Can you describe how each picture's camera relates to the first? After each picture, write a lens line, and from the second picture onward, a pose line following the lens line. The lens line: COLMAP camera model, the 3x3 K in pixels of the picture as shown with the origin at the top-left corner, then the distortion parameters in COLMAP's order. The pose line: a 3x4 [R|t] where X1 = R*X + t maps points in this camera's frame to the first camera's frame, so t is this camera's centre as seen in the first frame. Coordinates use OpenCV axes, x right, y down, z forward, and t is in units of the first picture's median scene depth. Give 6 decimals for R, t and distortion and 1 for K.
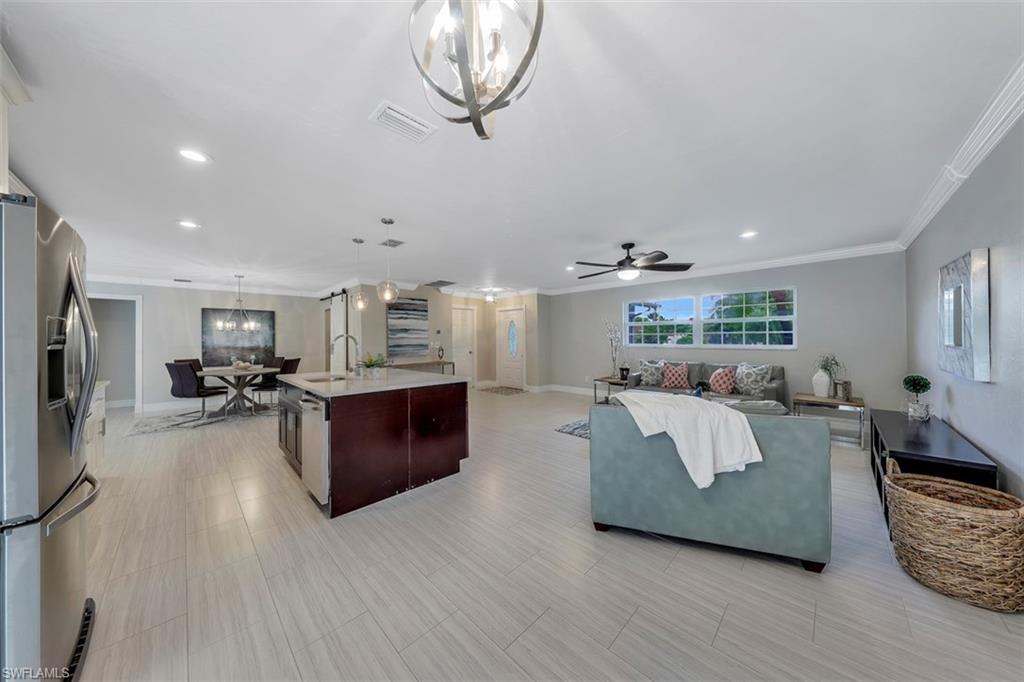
lens RADIAL K [[323.3, 0, 515.7], [0, 323.3, 334.8], [0, 0, 1]] dist [-0.001622, -0.000340]
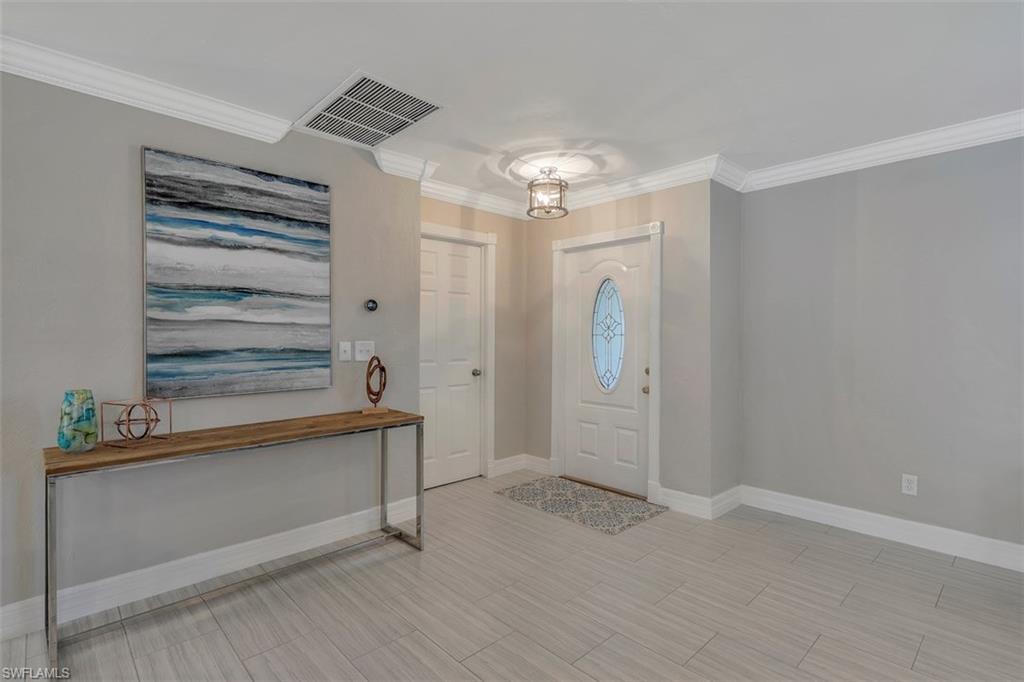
lens RADIAL K [[514.1, 0, 533.0], [0, 514.1, 340.0], [0, 0, 1]] dist [0.028293, 0.000211]
pose [[0.999879, 0.014536, 0.005585, -0.097459], [-0.014630, 0.999744, 0.017236, 0.011643], [-0.005333, -0.017316, 0.999836, 0.540782]]
